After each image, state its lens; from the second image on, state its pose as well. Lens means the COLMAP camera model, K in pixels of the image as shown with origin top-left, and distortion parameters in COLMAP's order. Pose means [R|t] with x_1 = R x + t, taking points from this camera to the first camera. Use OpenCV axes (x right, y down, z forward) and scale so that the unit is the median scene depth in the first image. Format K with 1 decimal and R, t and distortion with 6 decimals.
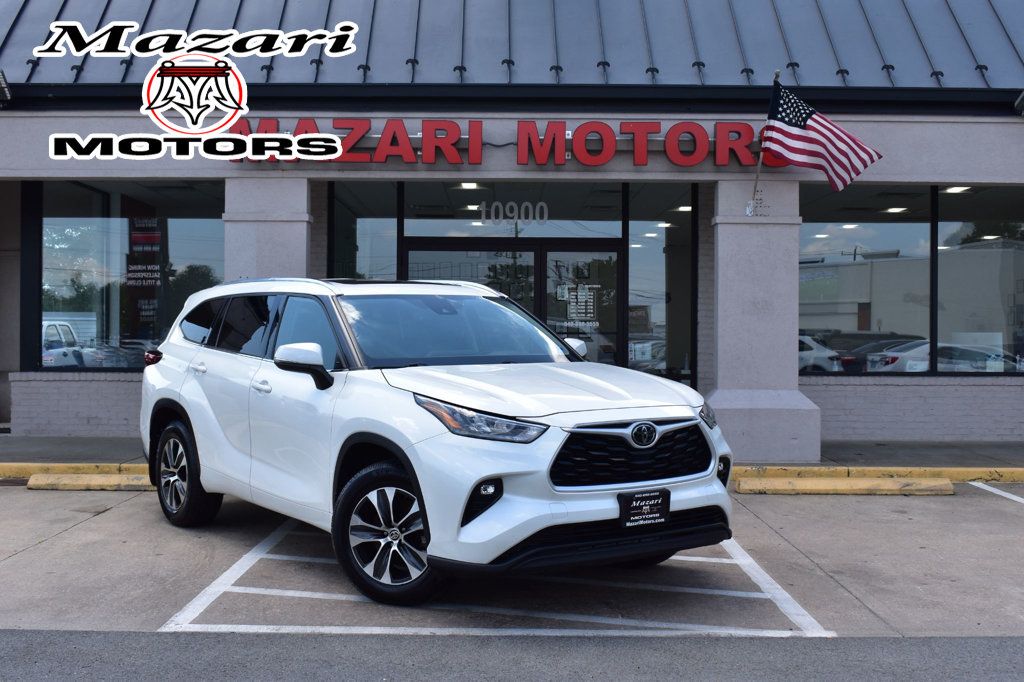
lens RADIAL K [[1261.3, 0, 512.0], [0, 1261.3, 341.0], [0, 0, 1]] dist [-0.032100, -0.031383]
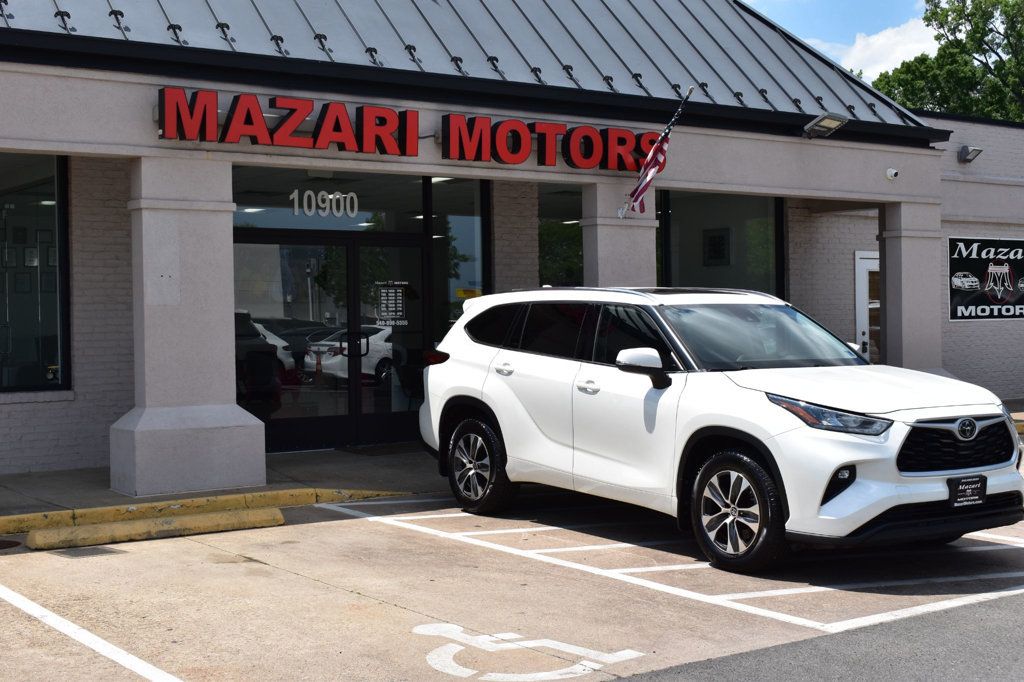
lens RADIAL K [[1429.8, 0, 512.0], [0, 1429.8, 341.0], [0, 0, 1]] dist [-0.007679, -0.059406]
pose [[0.805111, -0.025631, 0.592570, -0.601045], [0.019668, 0.999670, 0.016517, -0.018845], [-0.592798, -0.001643, 0.805350, 0.096432]]
